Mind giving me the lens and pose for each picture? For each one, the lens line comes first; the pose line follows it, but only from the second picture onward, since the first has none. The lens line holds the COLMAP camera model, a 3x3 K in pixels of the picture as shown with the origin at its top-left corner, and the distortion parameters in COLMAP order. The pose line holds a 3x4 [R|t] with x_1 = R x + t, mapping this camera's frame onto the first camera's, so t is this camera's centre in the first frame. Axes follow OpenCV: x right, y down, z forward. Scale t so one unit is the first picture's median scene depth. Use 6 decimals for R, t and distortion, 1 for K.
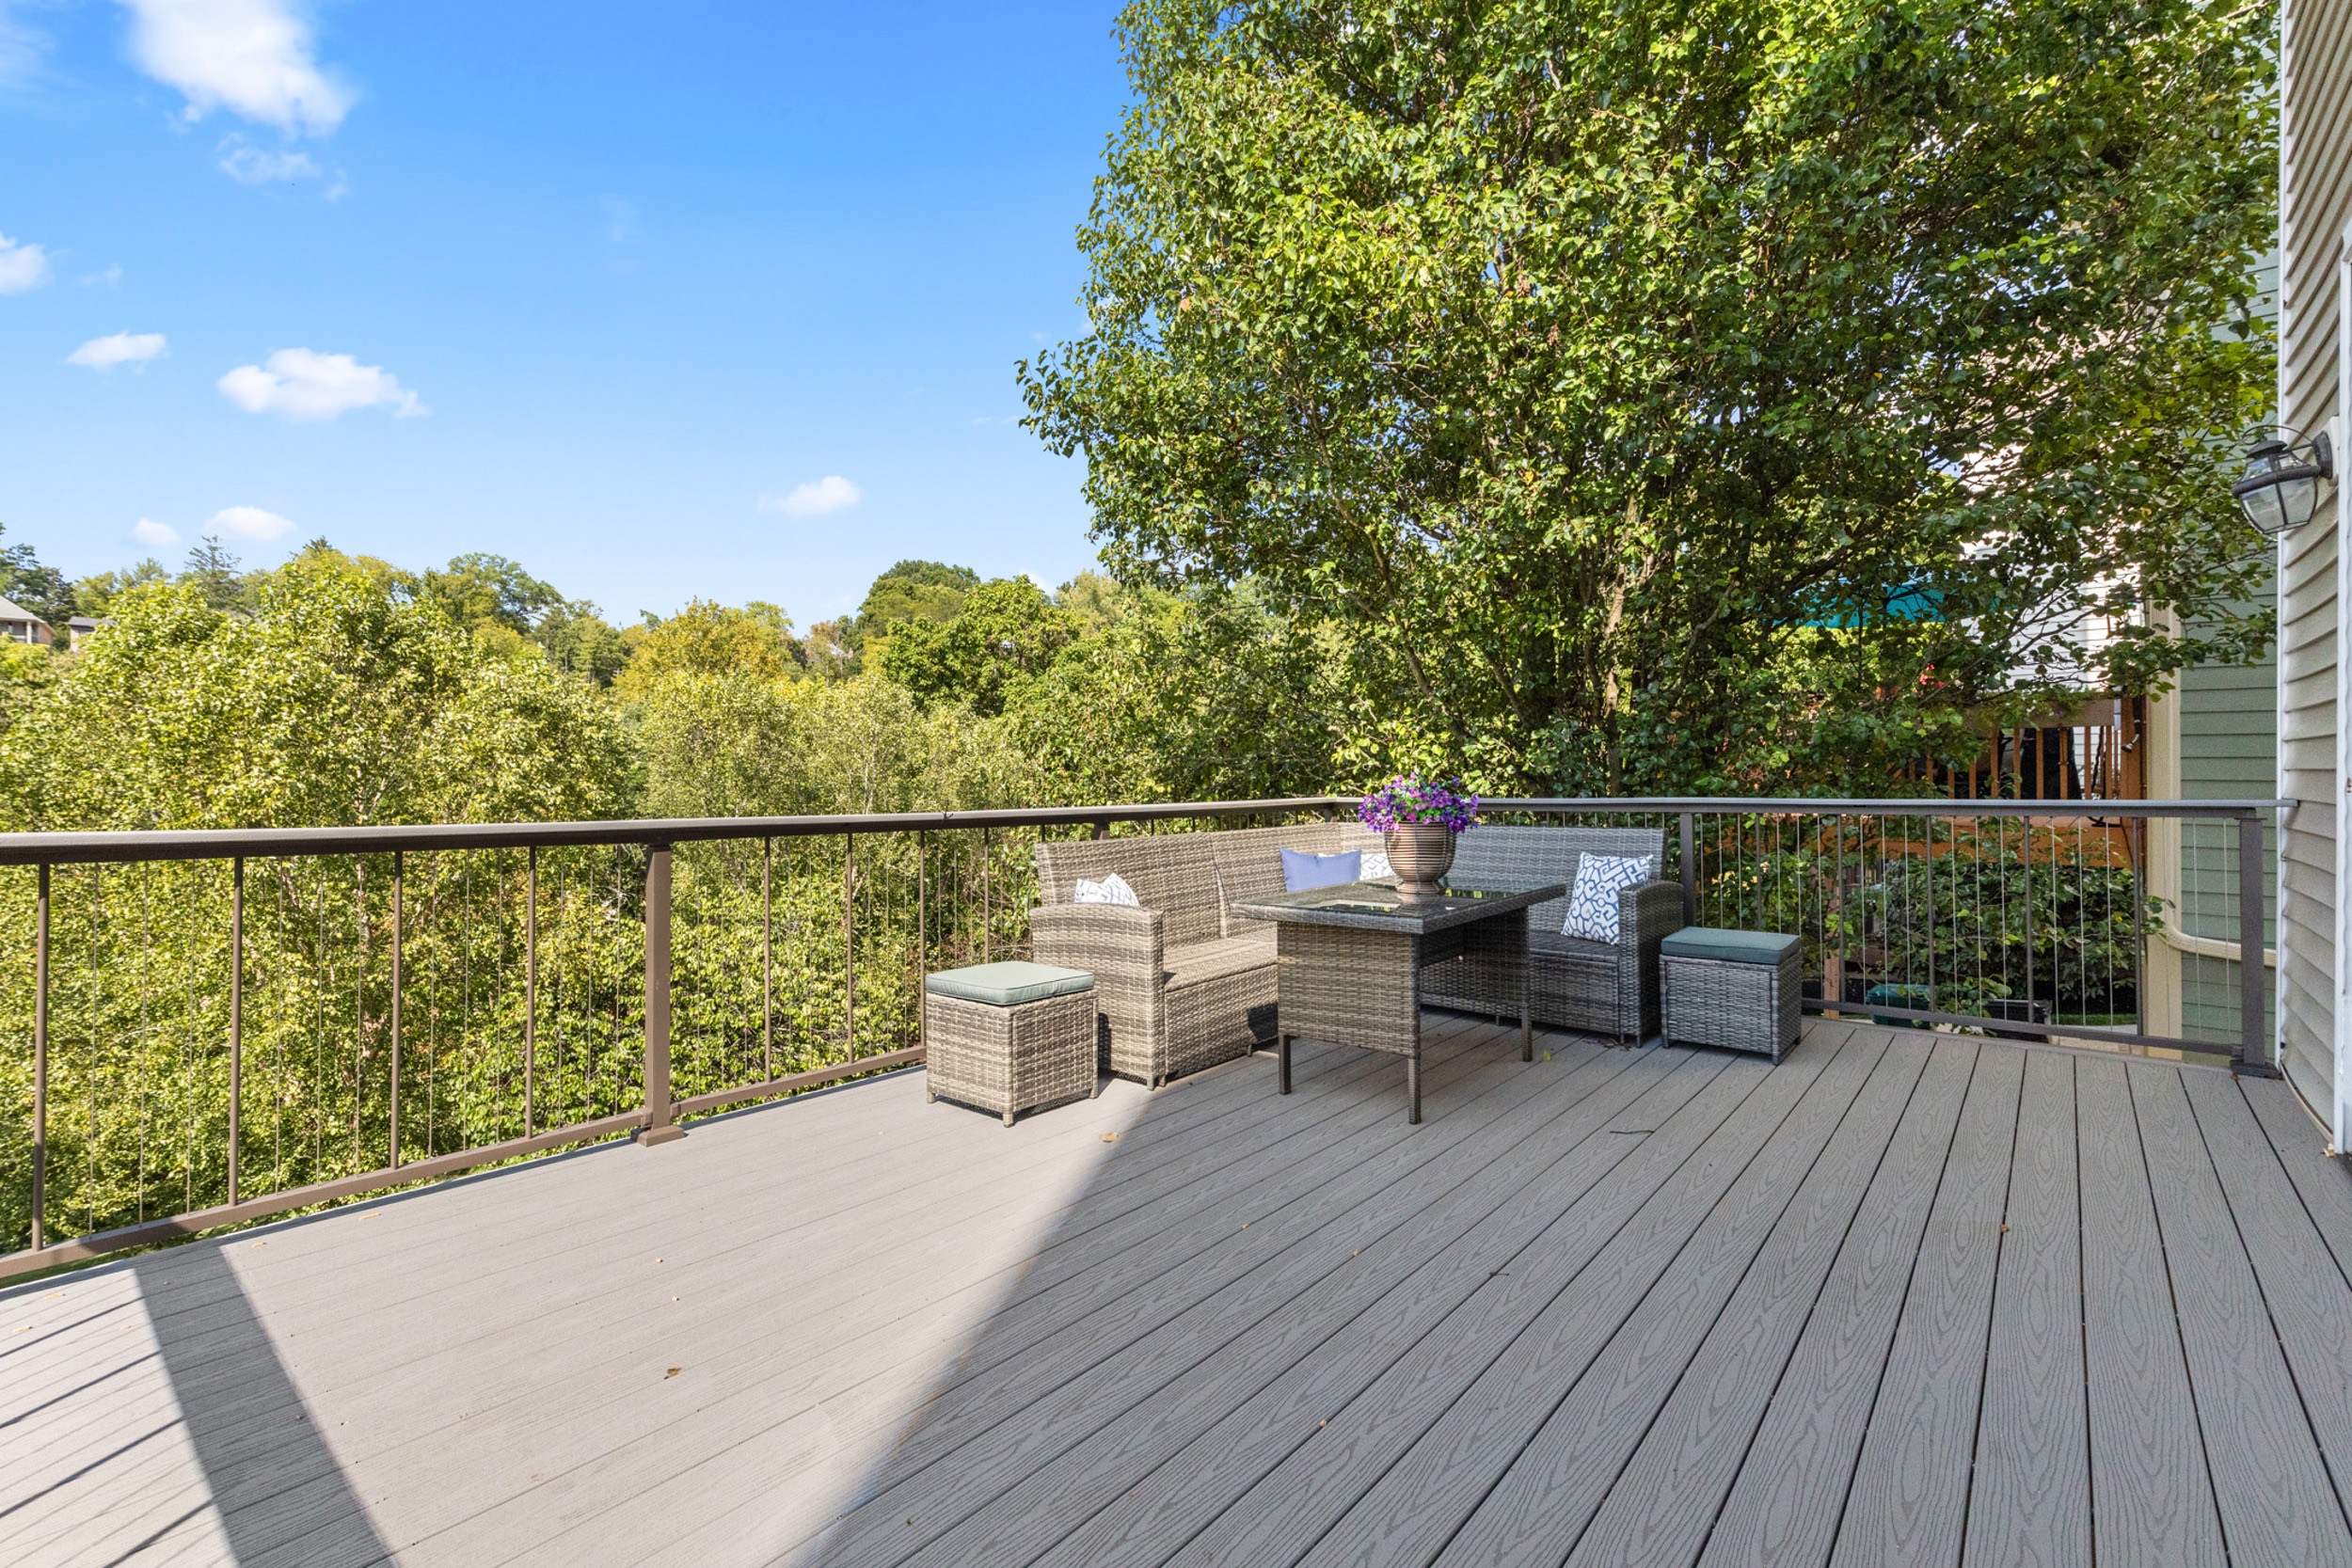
lens RADIAL K [[1054.5, 0, 1168.8], [0, 1054.5, 786.0], [0, 0, 1]] dist [0.004678, -0.000565]
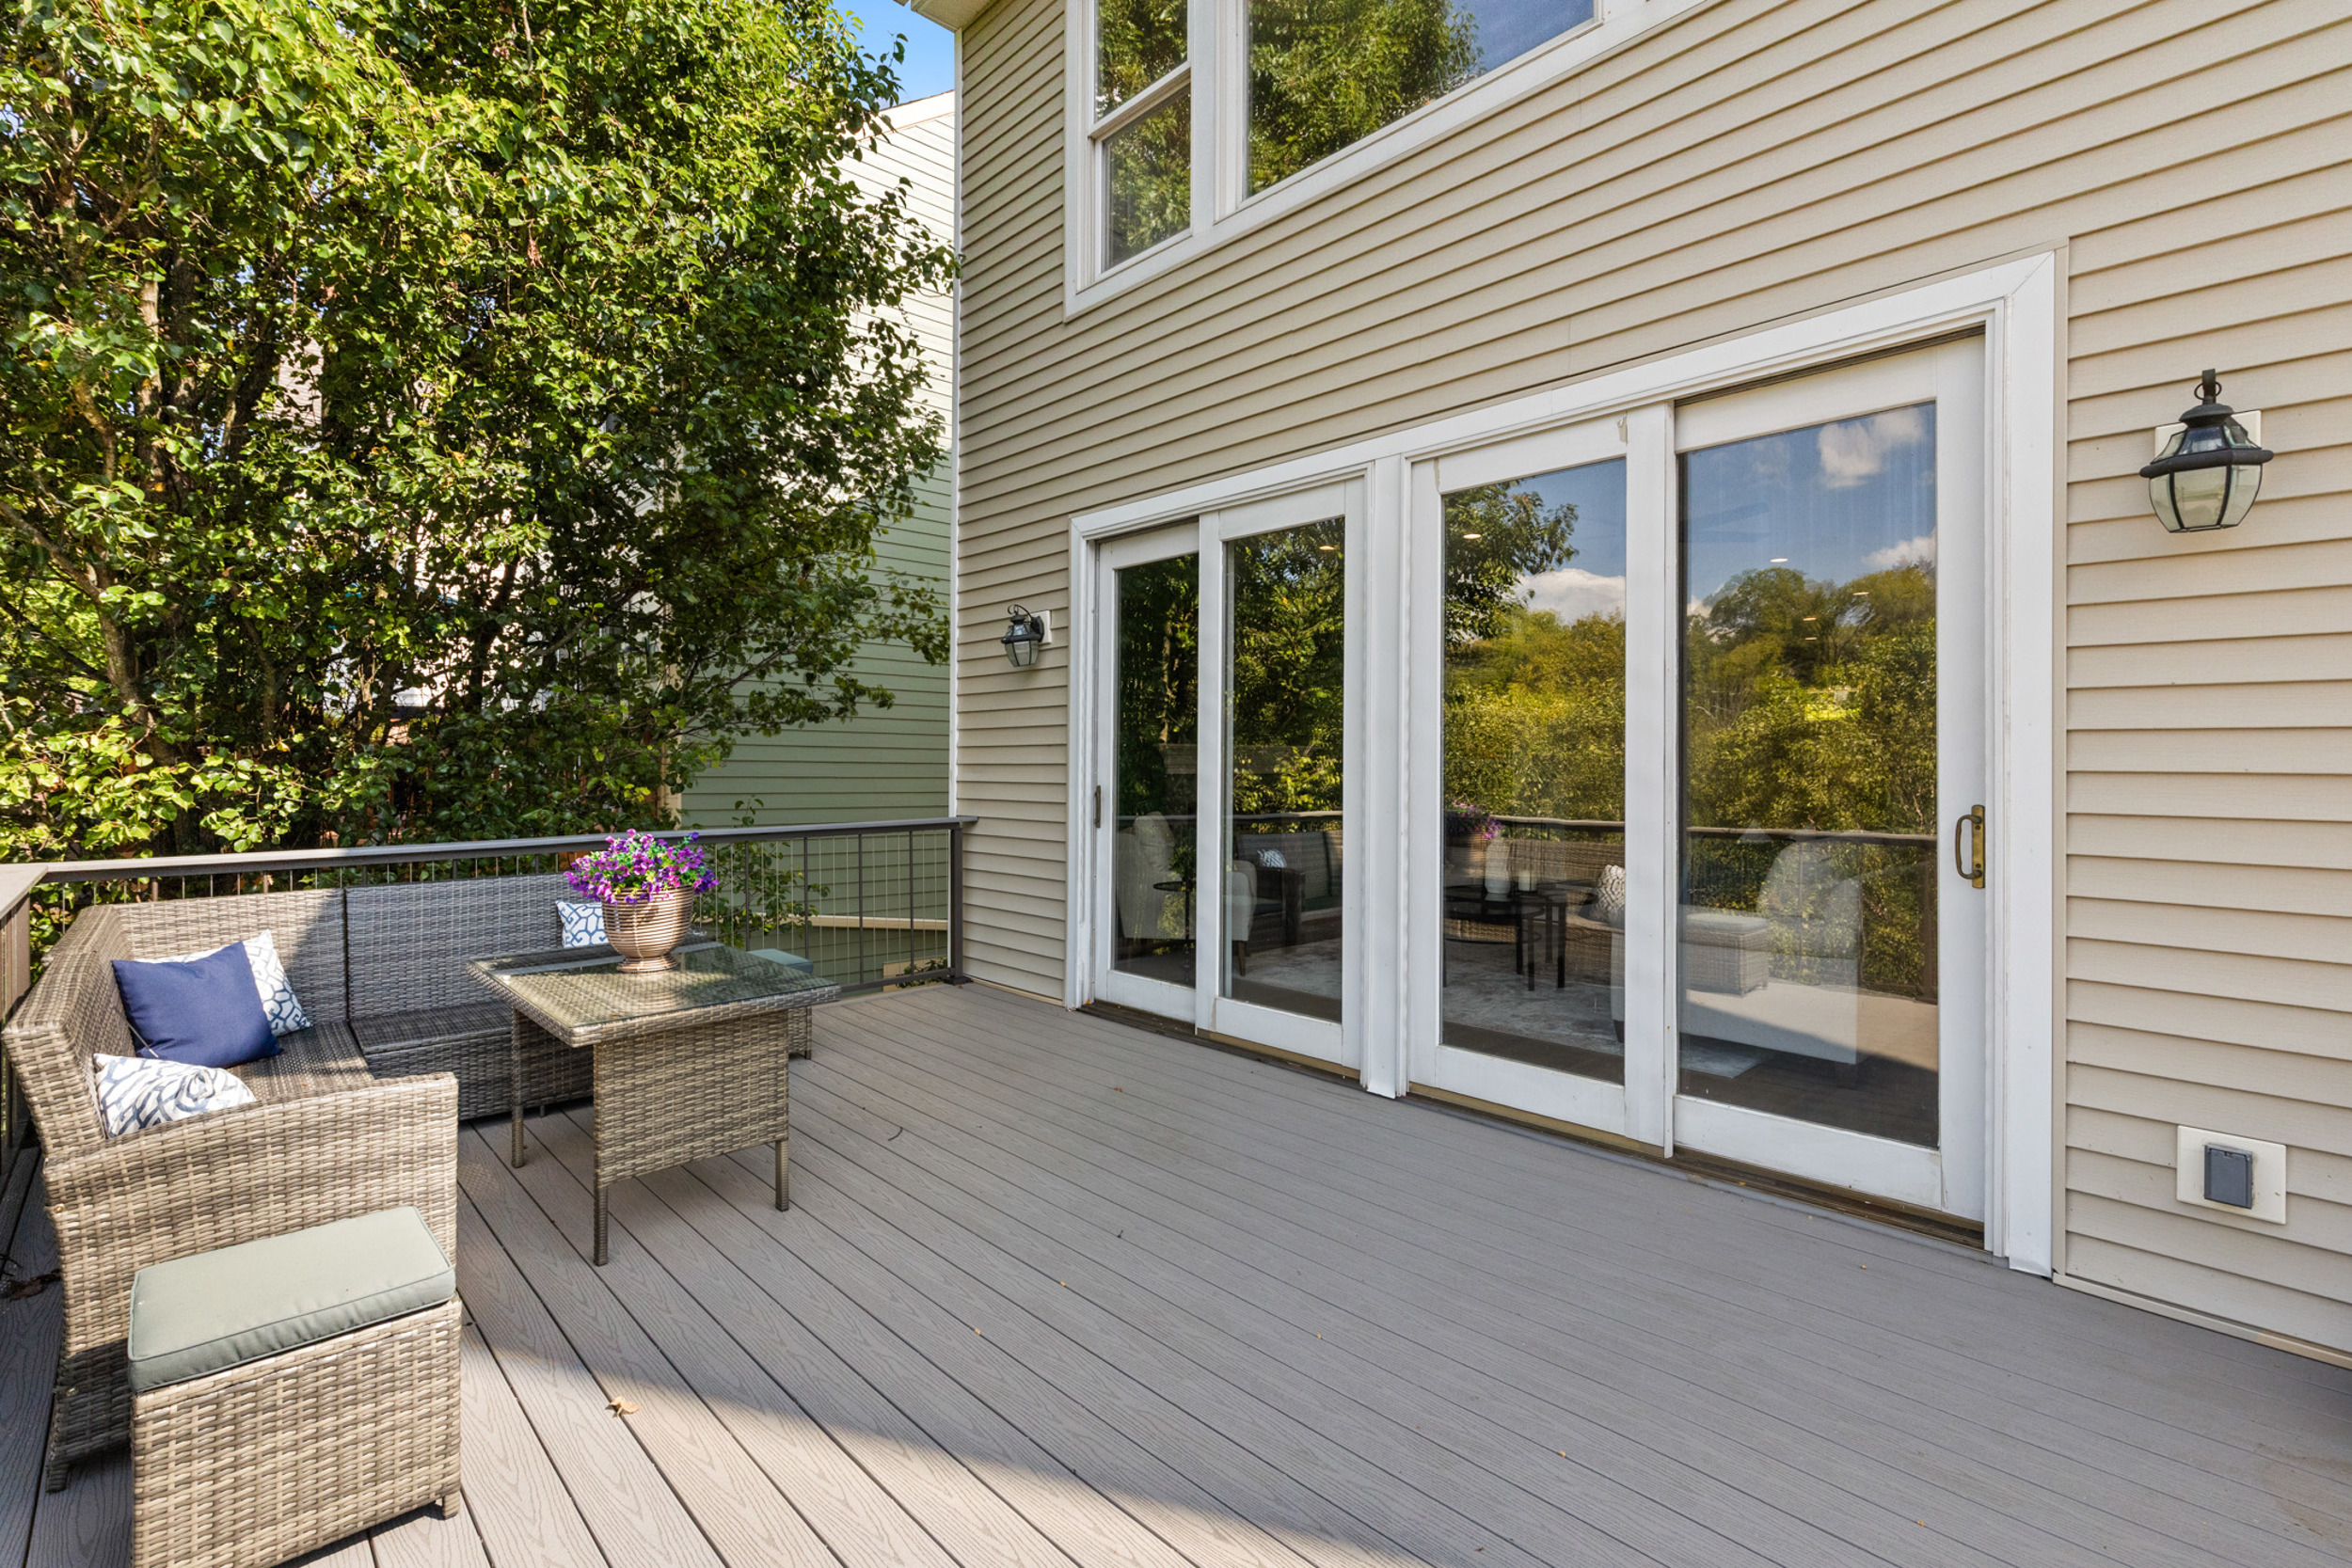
lens RADIAL K [[1054.5, 0, 1175.0], [0, 1054.5, 777.9], [0, 0, 1]] dist [0.004678, -0.000565]
pose [[0.106001, 0.000927, 0.994366, -0.696754], [0.011741, 0.999929, -0.002183, -0.051458], [-0.994297, 0.011906, 0.105982, 0.613977]]
